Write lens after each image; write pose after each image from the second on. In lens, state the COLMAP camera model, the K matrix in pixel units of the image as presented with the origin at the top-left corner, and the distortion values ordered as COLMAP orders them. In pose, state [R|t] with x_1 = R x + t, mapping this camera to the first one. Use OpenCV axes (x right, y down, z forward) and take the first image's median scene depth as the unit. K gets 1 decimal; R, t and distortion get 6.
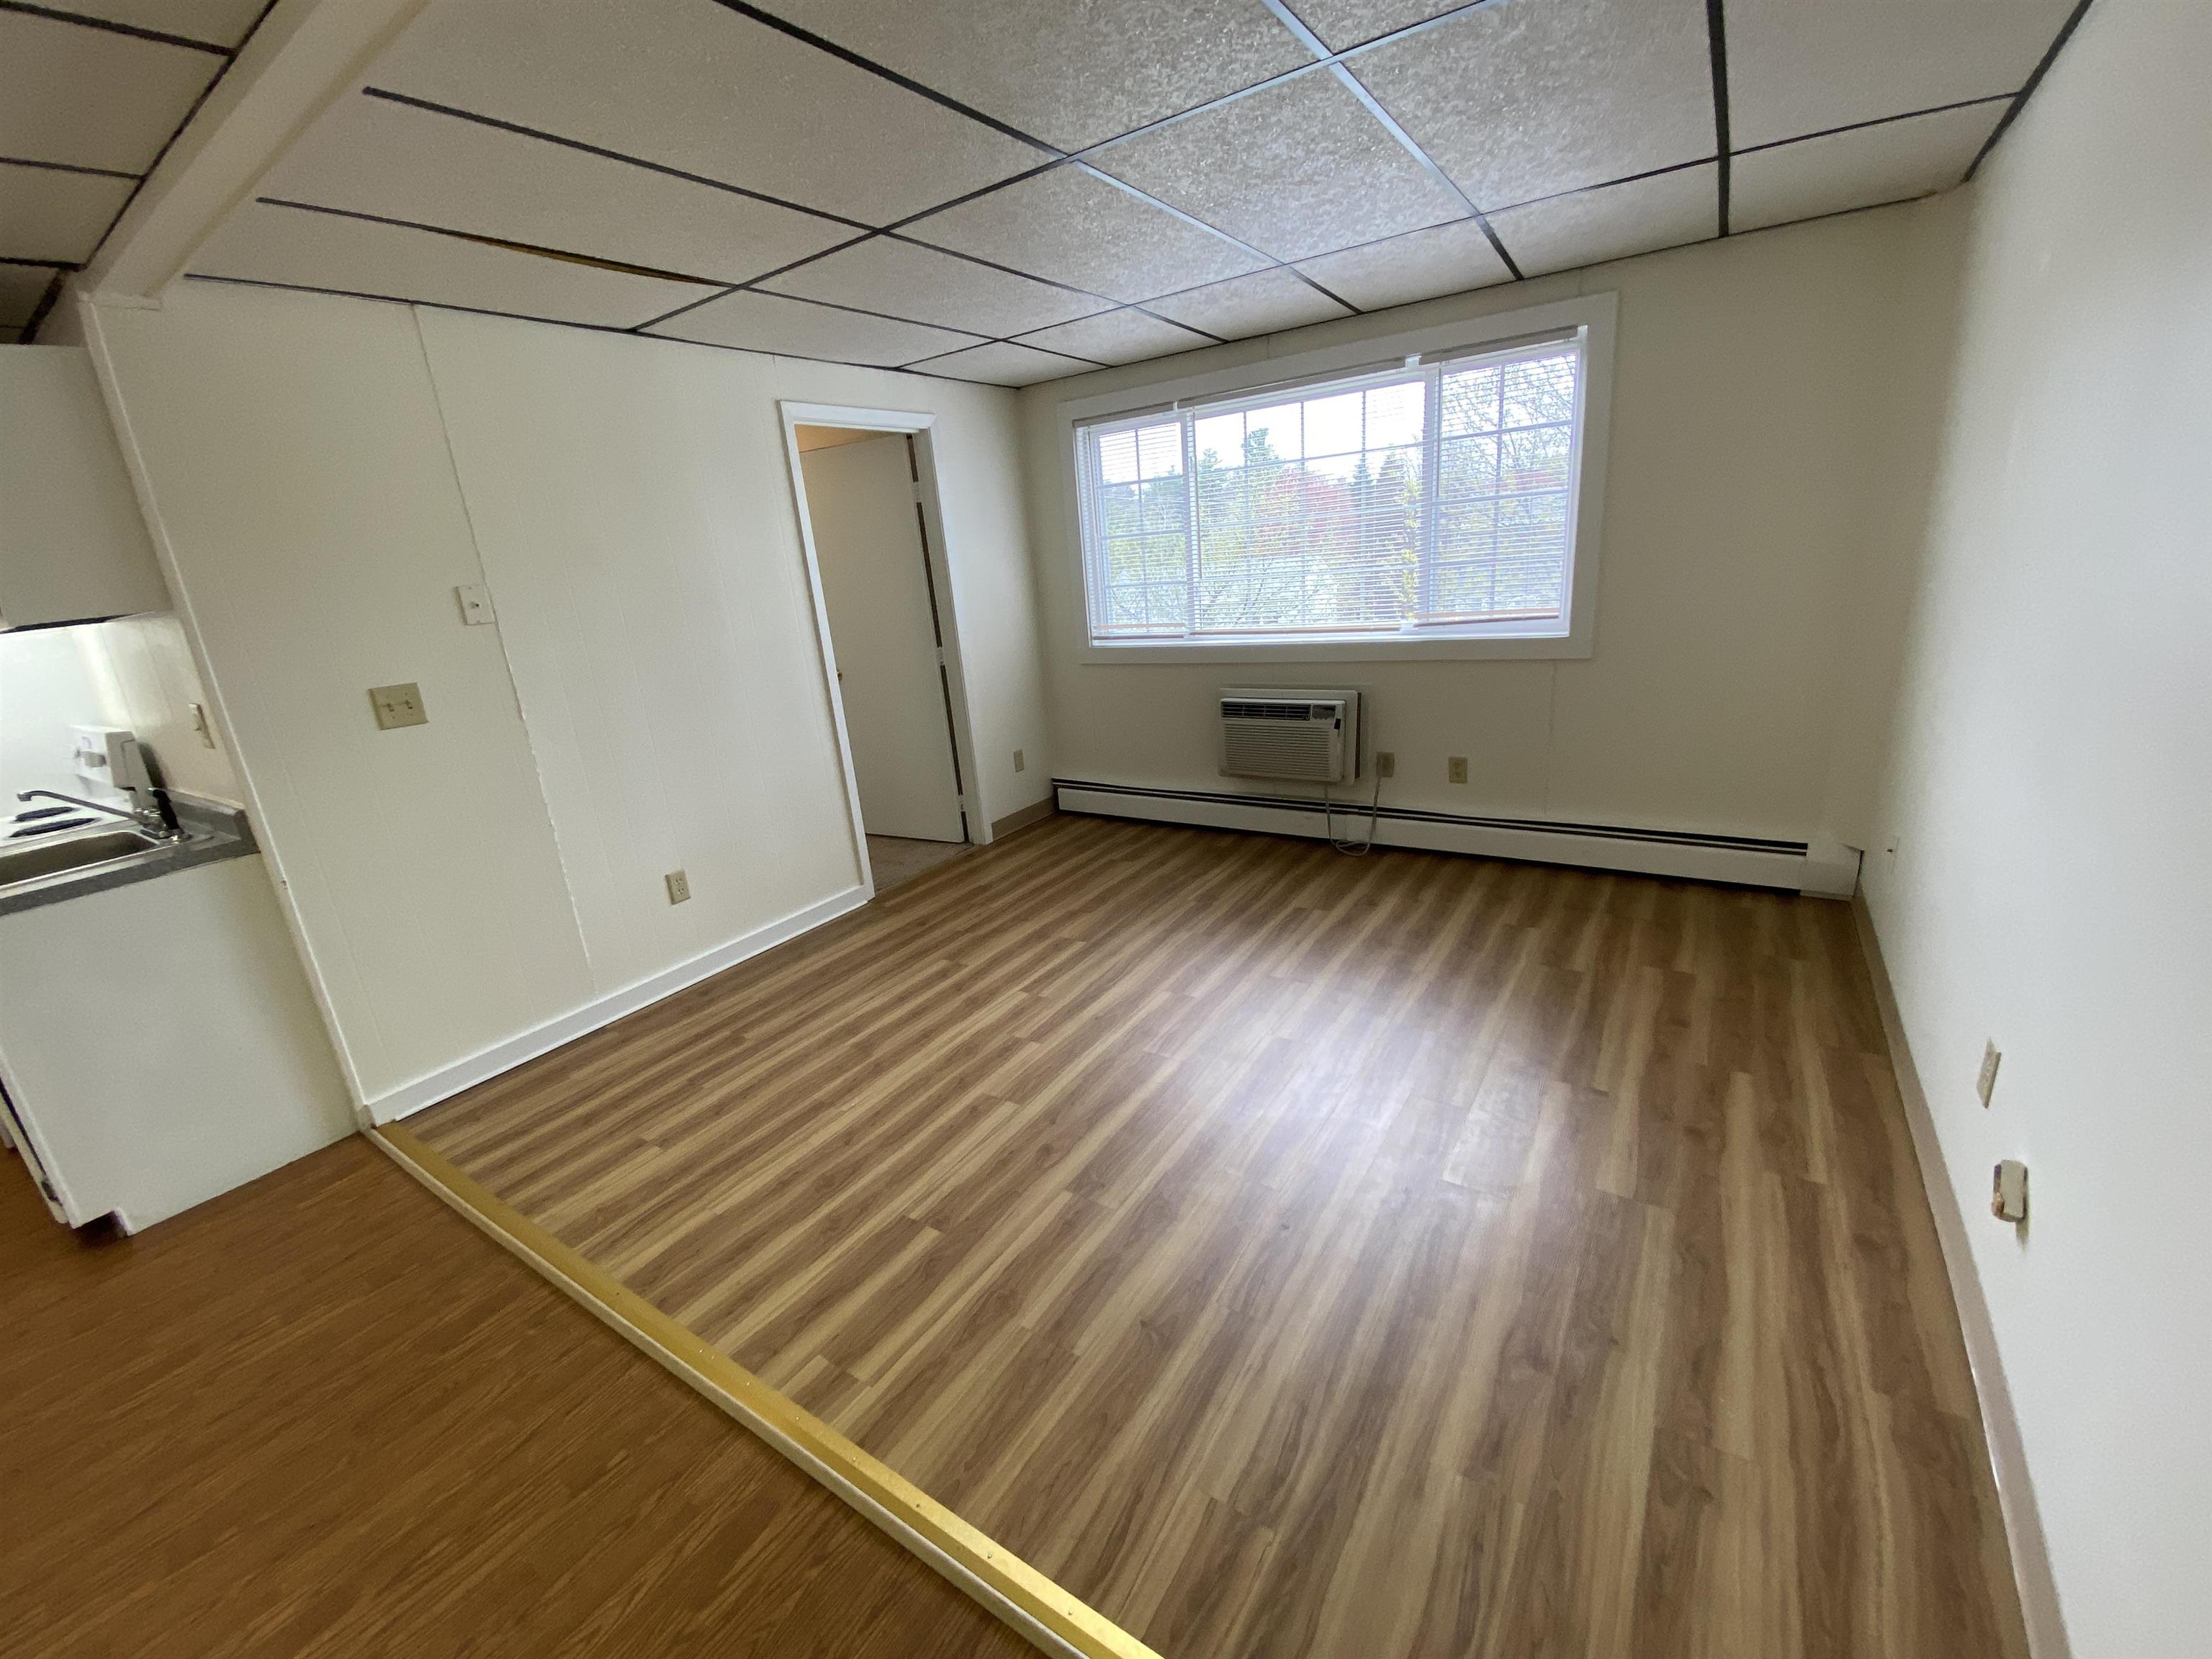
lens RADIAL K [[893.9, 0, 1108.3], [0, 893.9, 824.4], [0, 0, 1]] dist [0.021512, -0.021167]
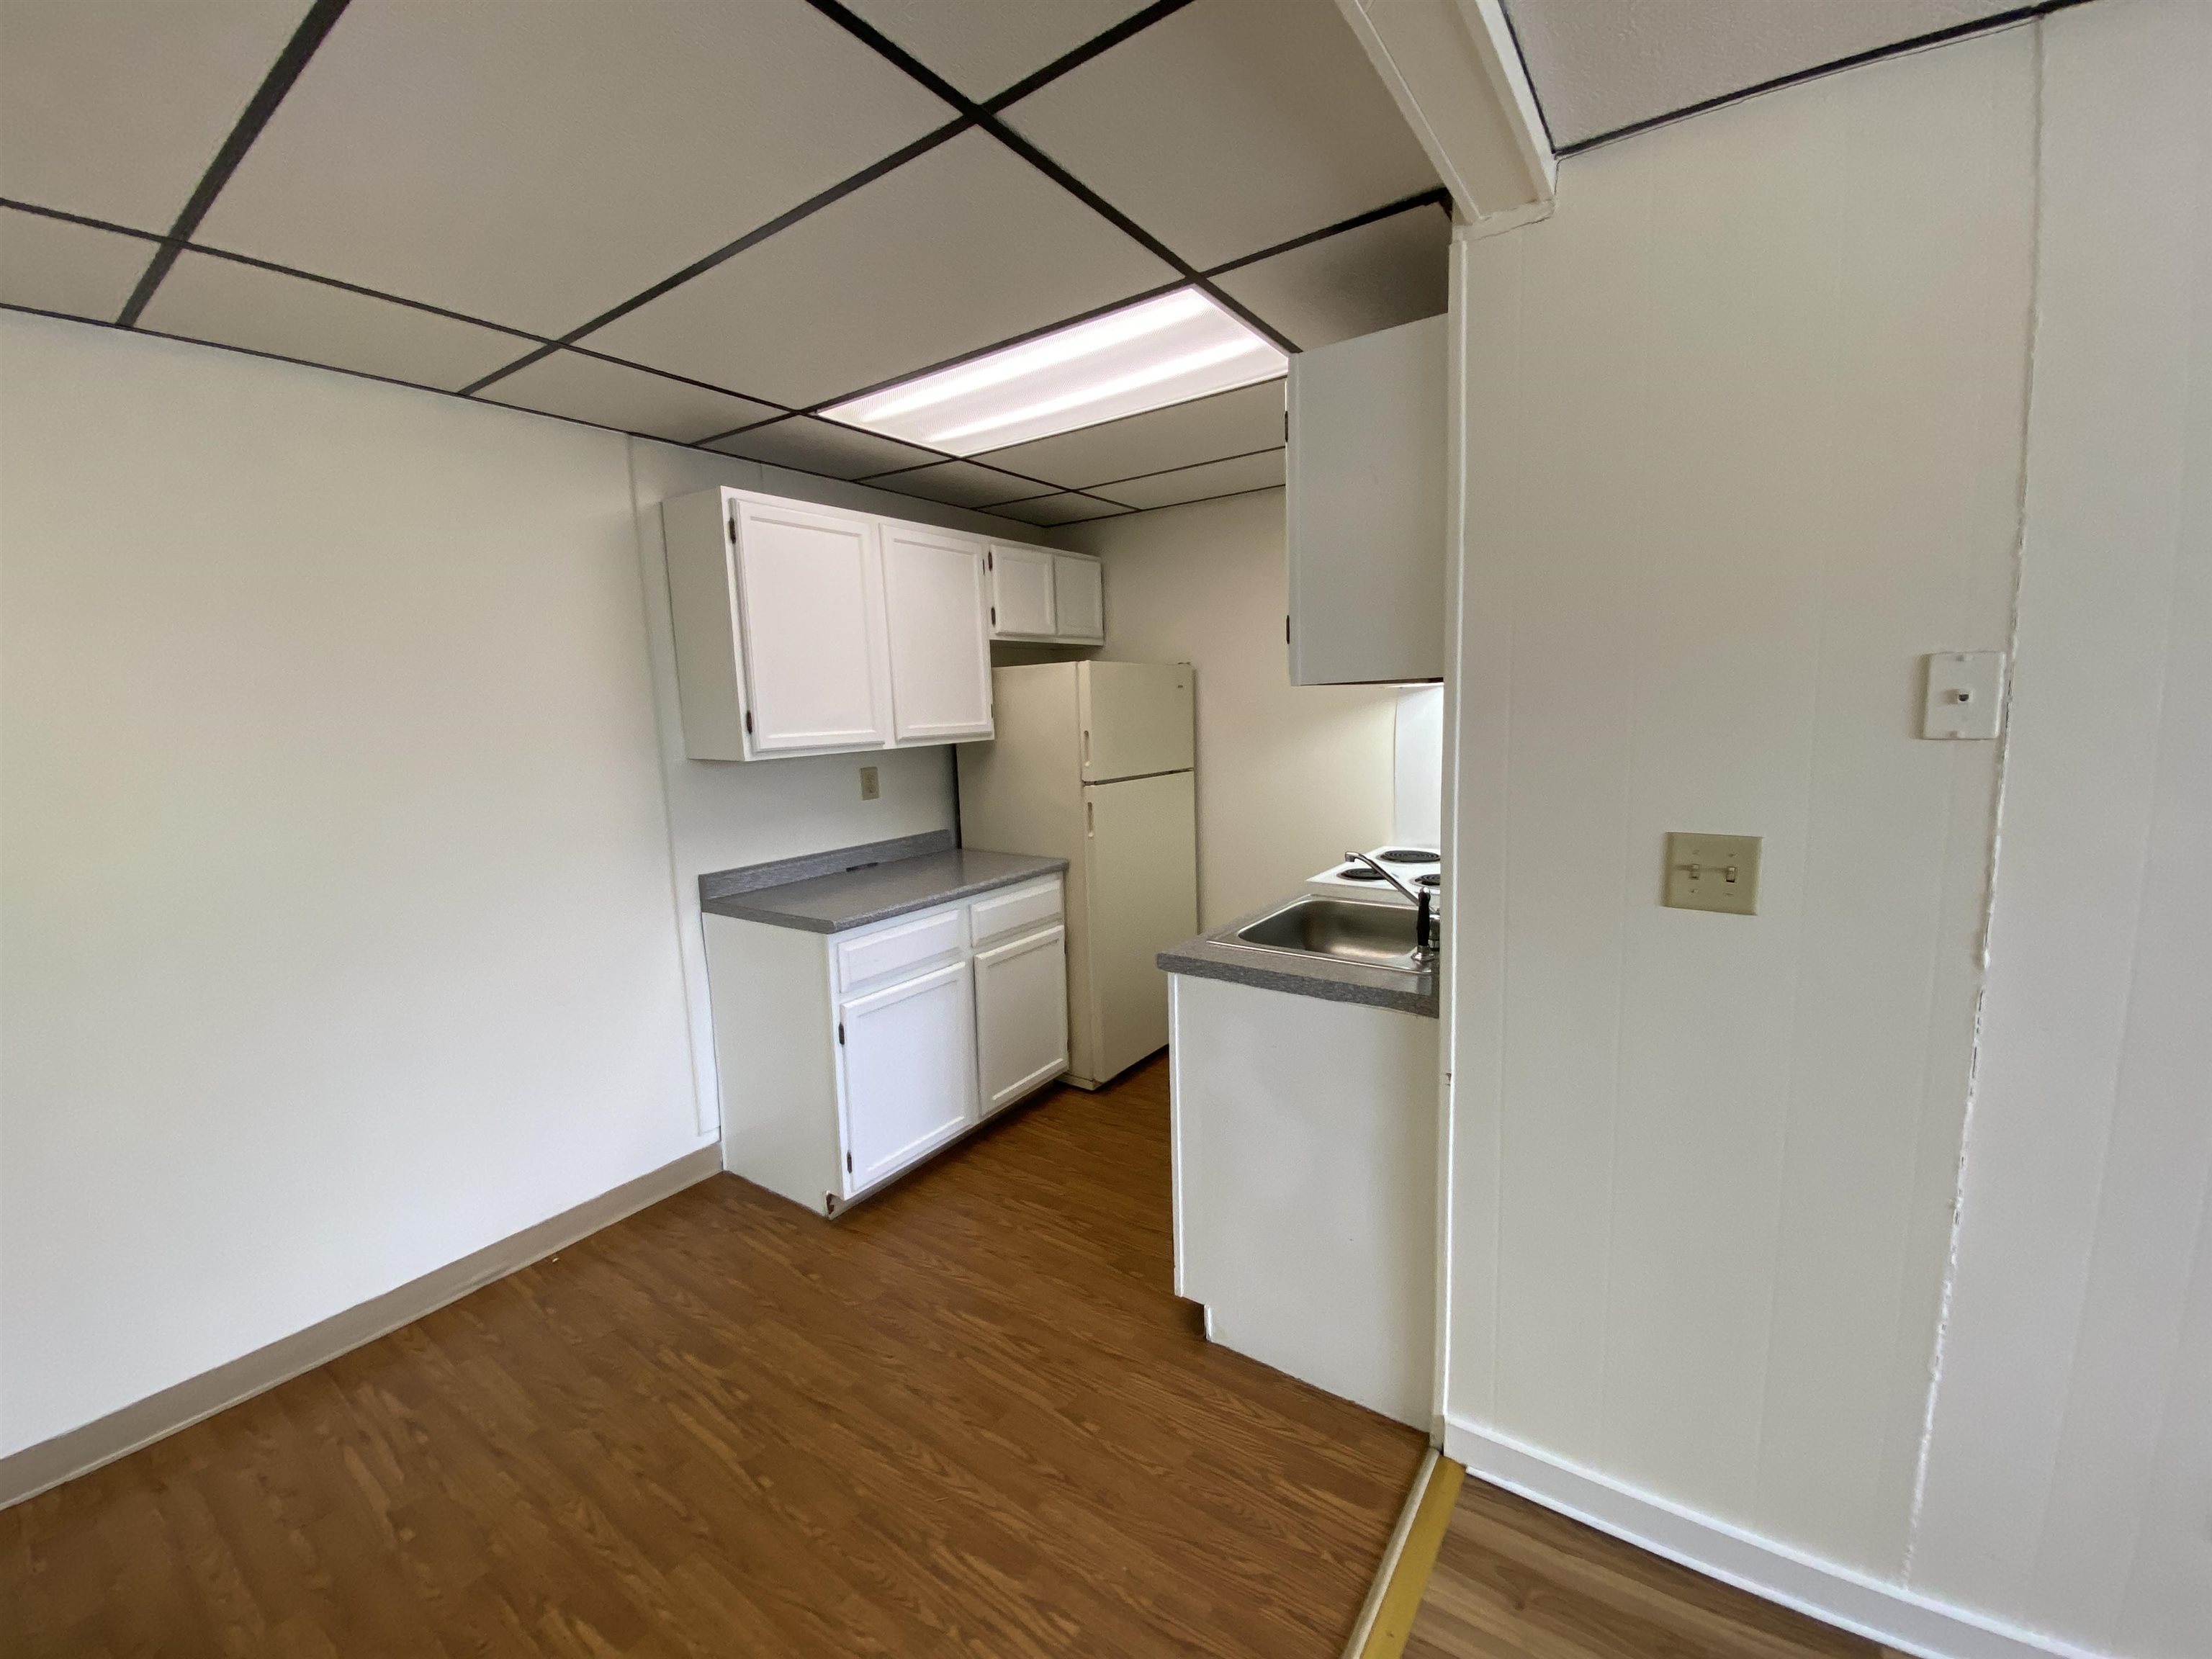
lens RADIAL K [[890.8, 0, 1103.4], [0, 890.8, 826.3], [0, 0, 1]] dist [0.041355, -0.032952]
pose [[-0.023102, 0.217050, -0.975887, -0.238000], [-0.254868, 0.942615, 0.215684, -0.159695], [0.966700, 0.253705, 0.033543, 0.555708]]
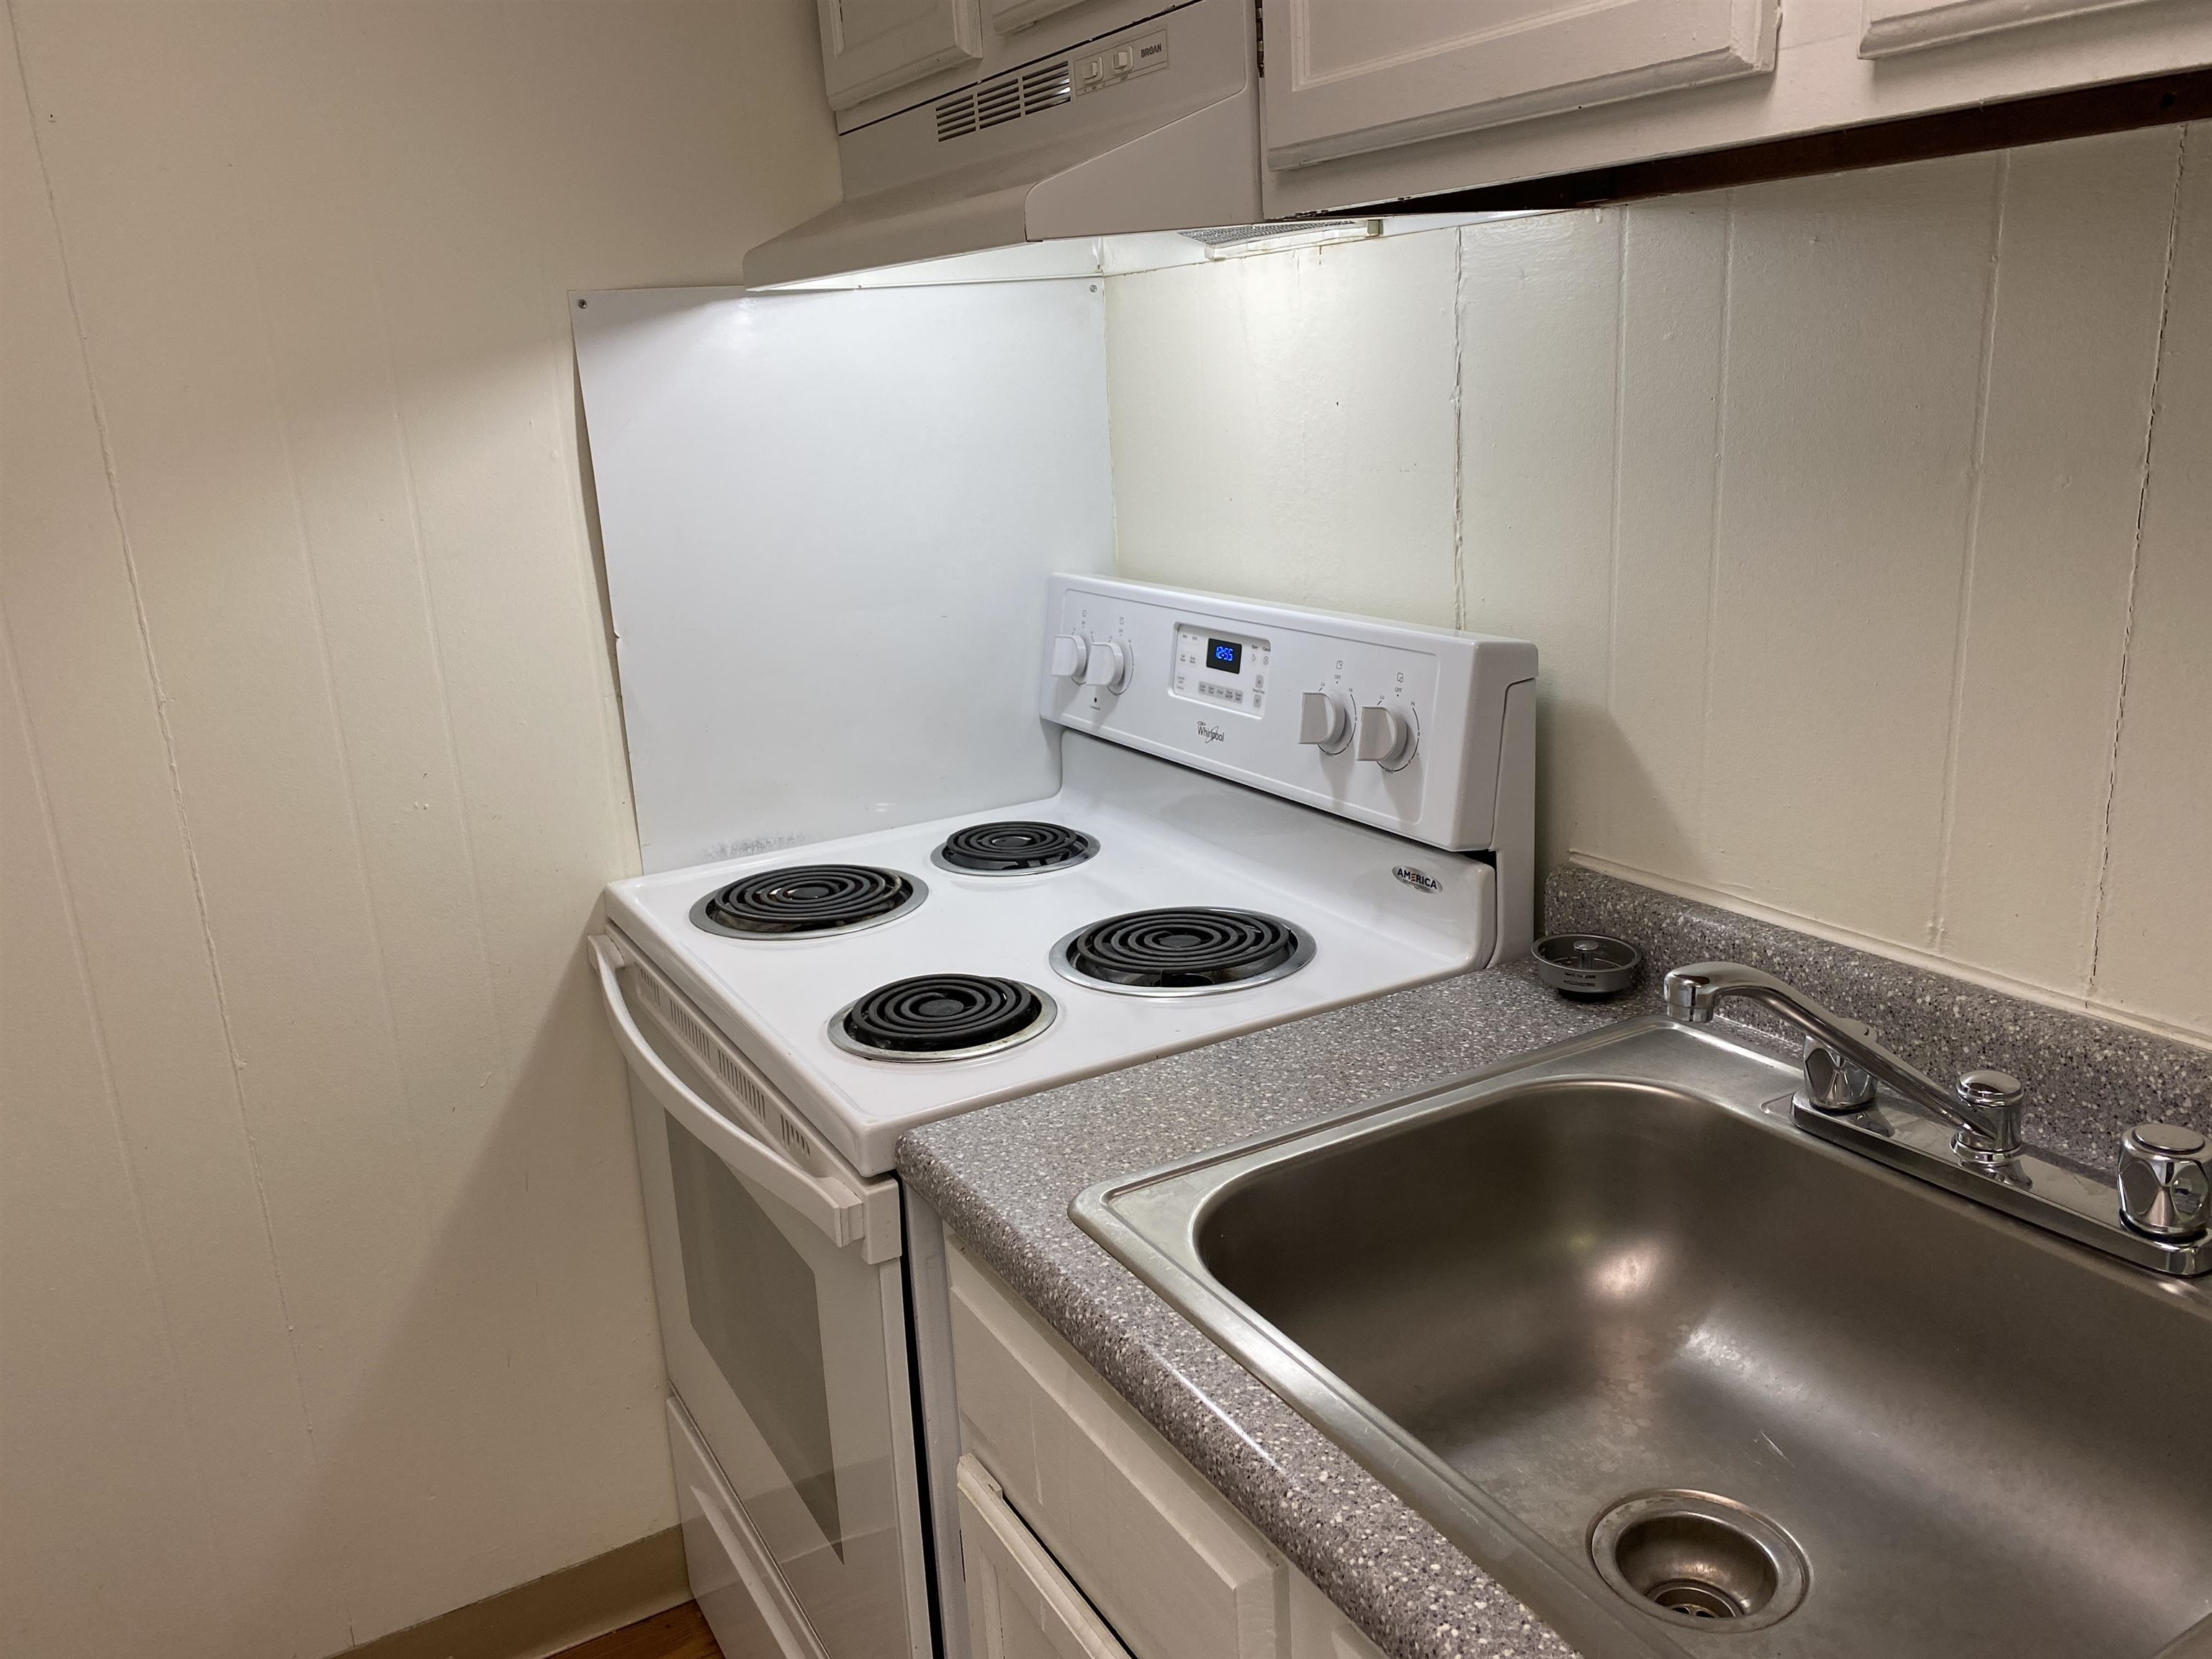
lens RADIAL K [[1696.1, 0, 1076.7], [0, 1696.1, 821.7], [0, 0, 1]] dist [0.028151, -0.005046]
pose [[0.887307, 0.151074, -0.435732, -0.947253], [-0.146136, 0.988238, 0.045050, -0.053248], [0.437413, 0.023703, 0.898948, 0.464296]]
